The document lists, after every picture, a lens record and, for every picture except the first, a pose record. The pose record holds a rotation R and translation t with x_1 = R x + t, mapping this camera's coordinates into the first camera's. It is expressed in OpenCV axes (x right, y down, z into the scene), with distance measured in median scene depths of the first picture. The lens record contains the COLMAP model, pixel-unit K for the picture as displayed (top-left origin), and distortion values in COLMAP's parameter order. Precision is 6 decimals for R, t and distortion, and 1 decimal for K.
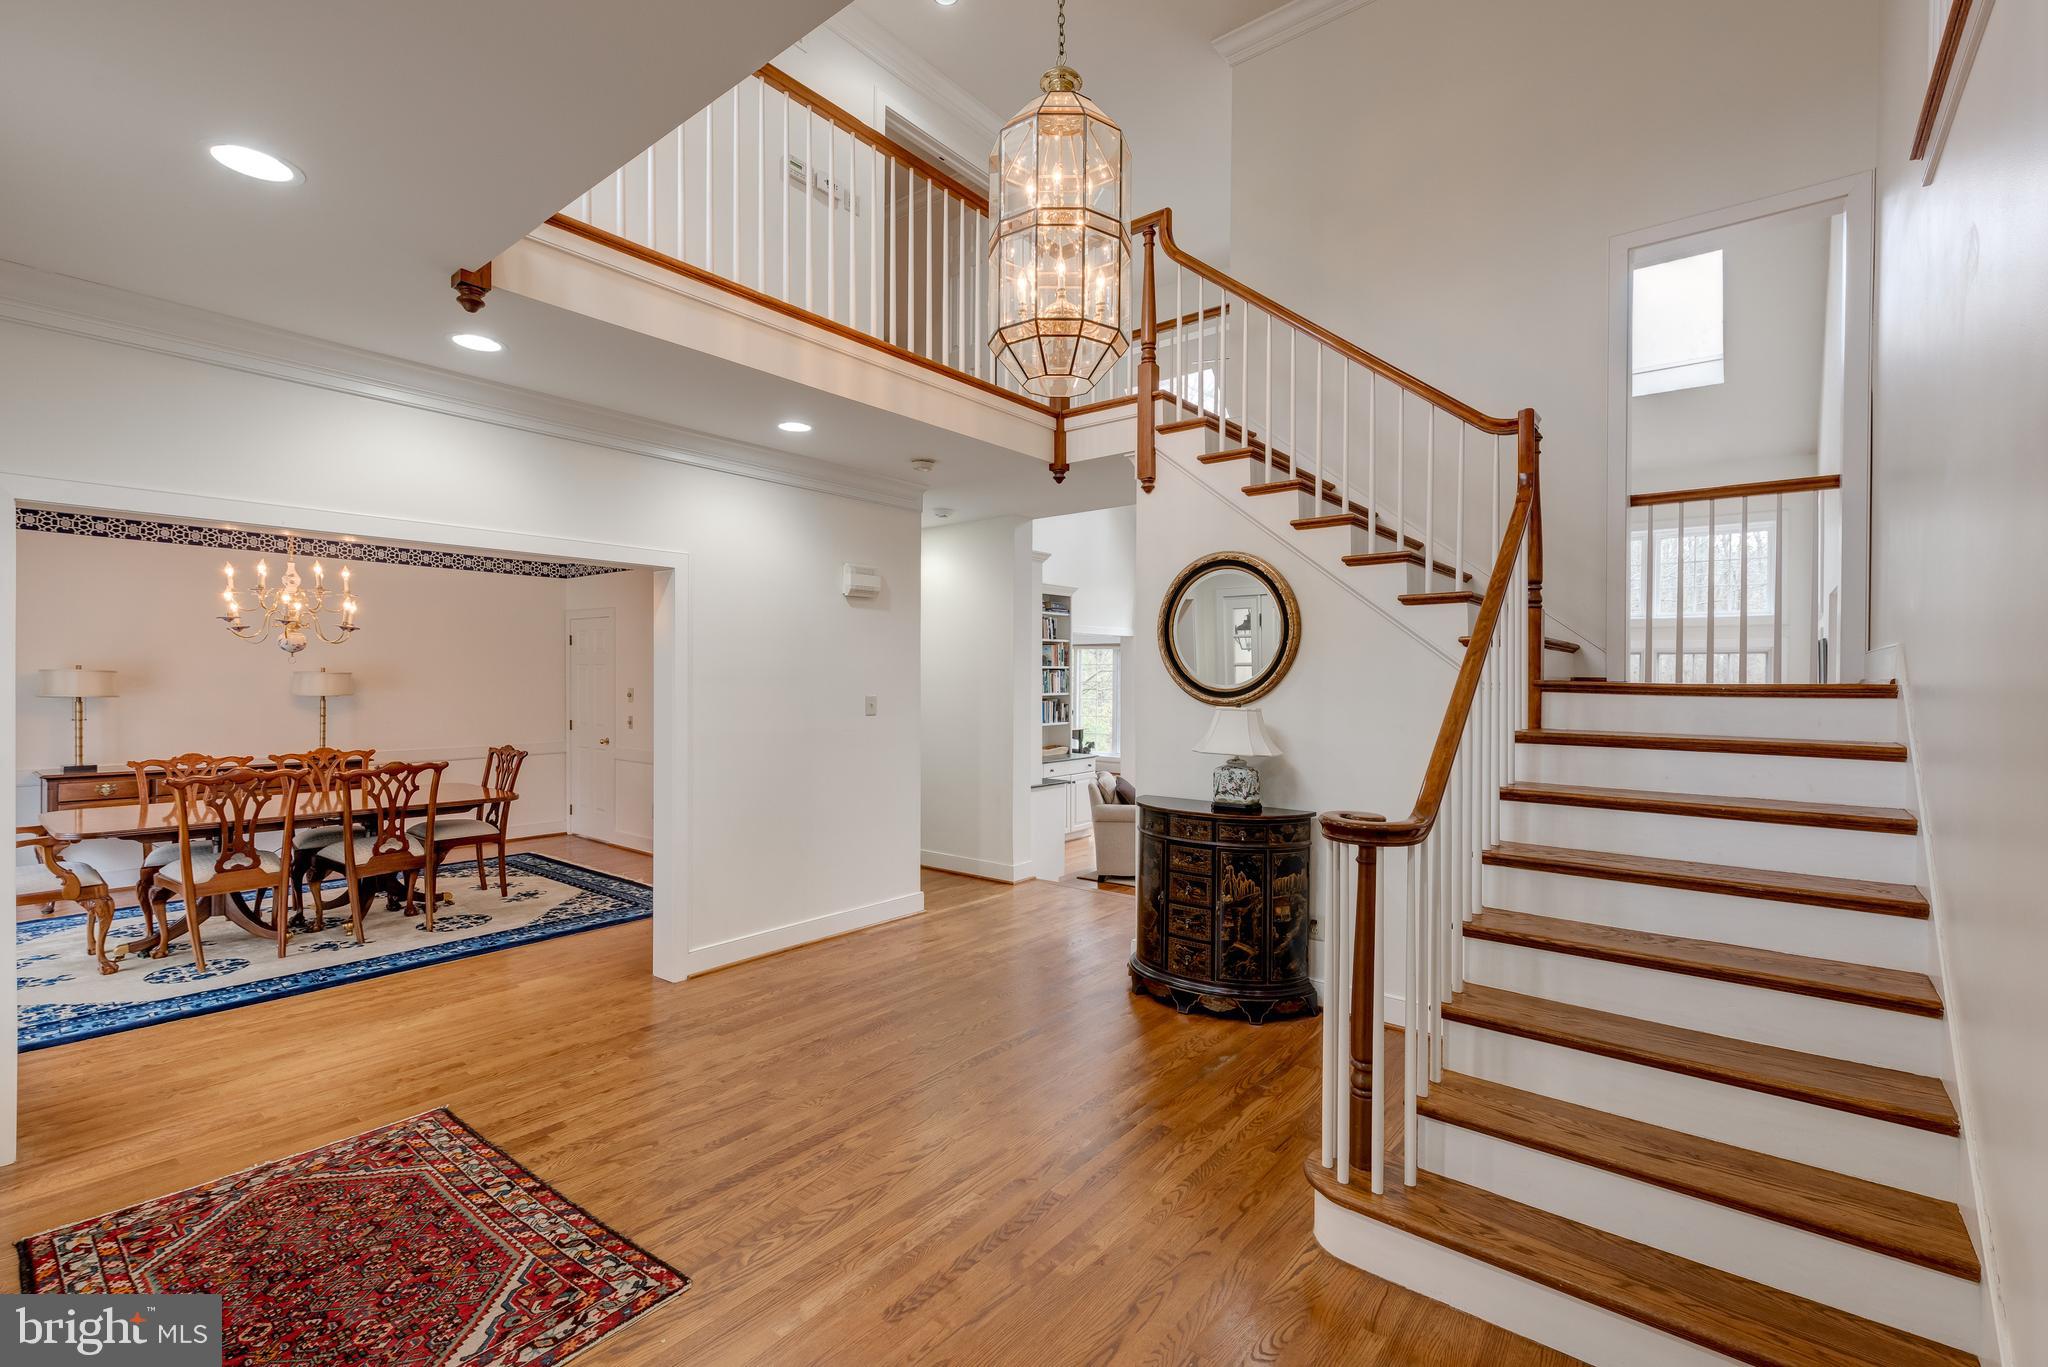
lens RADIAL K [[894.6, 0, 1024.0], [0, 894.6, 683.5], [0, 0, 1]] dist [0.016634, 0.000156]
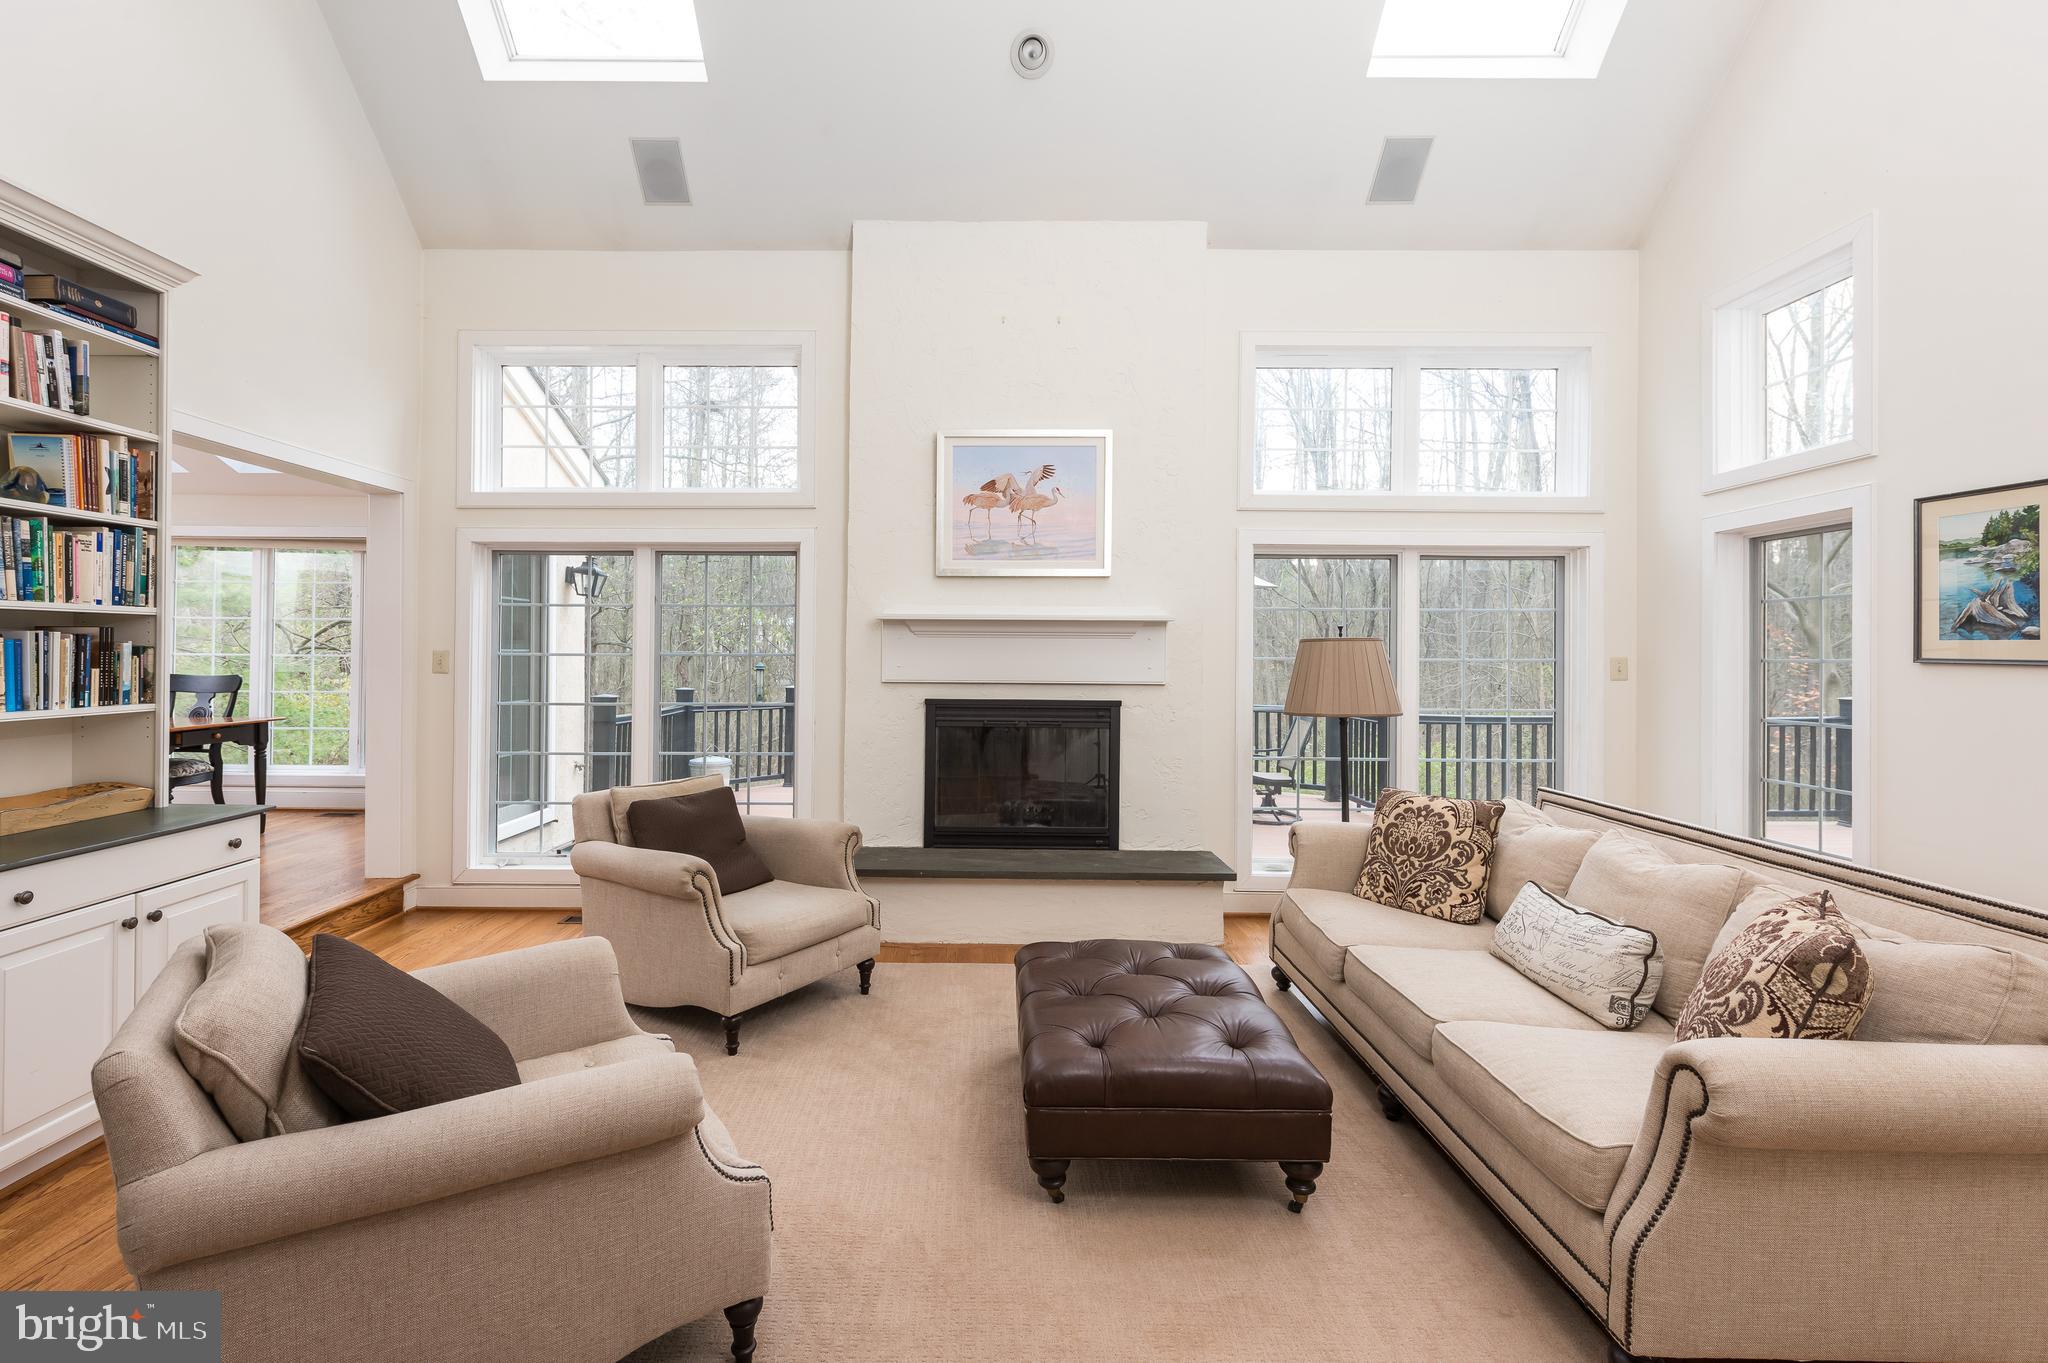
lens RADIAL K [[894.6, 0, 1024.0], [0, 894.6, 681.5], [0, 0, 1]] dist [0.016634, 0.000156]
pose [[0.758057, -0.012139, 0.652076, 0.276376], [-0.004114, 0.999718, 0.023392, 0.103700], [-0.652176, -0.020415, 0.757793, 2.218750]]
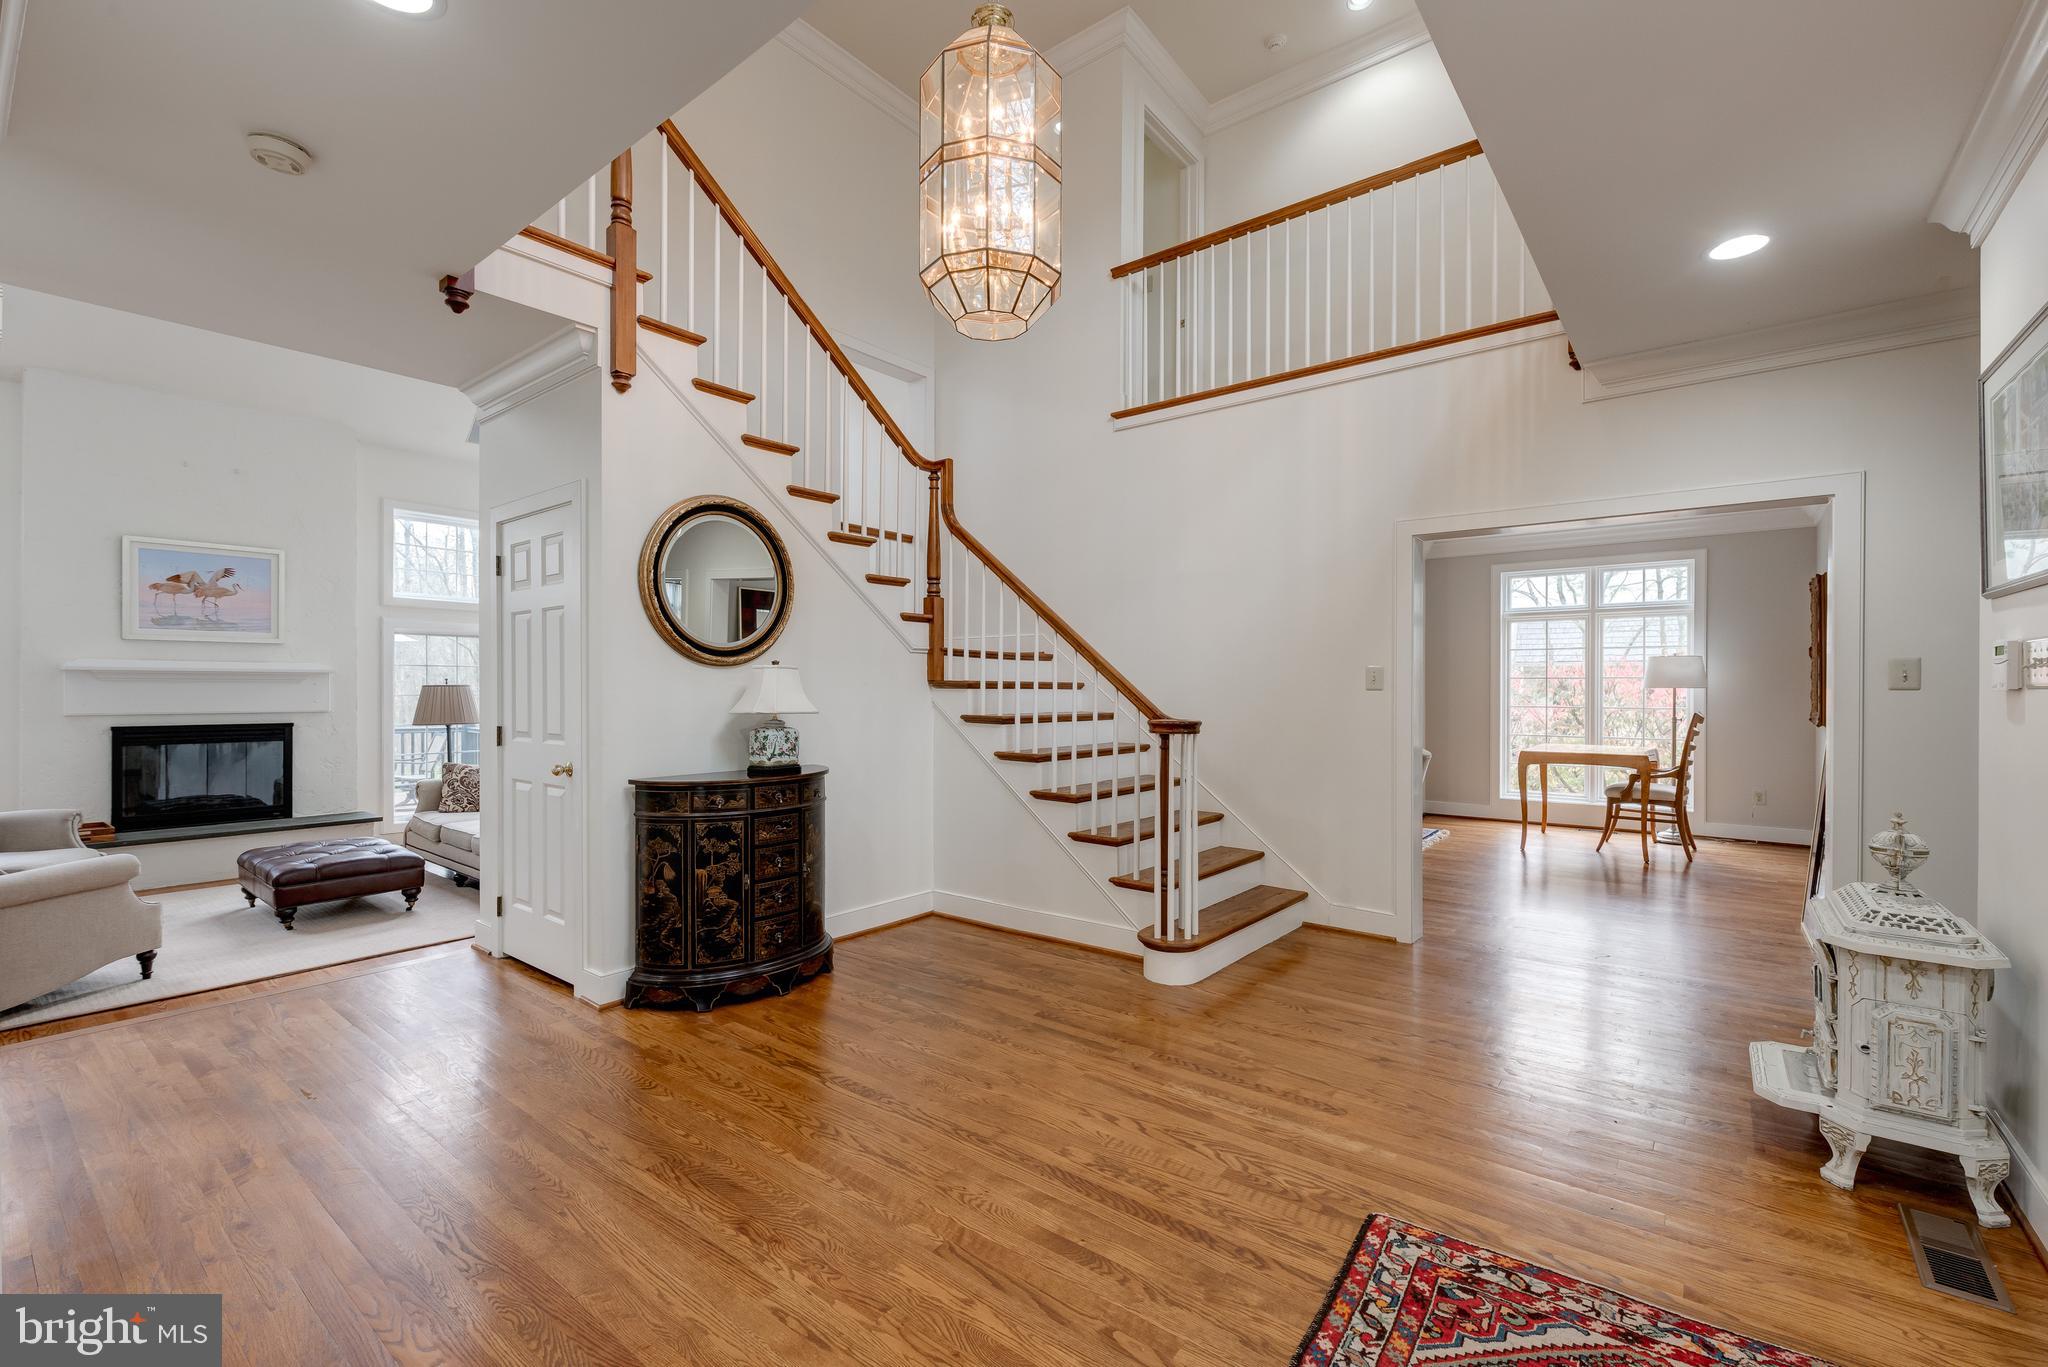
lens RADIAL K [[867.9, 0, 1024.0], [0, 867.9, 683.5], [0, 0, 1]] dist [0.002256, -0.000297]
pose [[-0.003296, 0.004116, 0.999986, -1.120298], [0.004356, 0.999982, -0.004102, 0.081993], [-0.999985, 0.004342, -0.003314, 1.181931]]
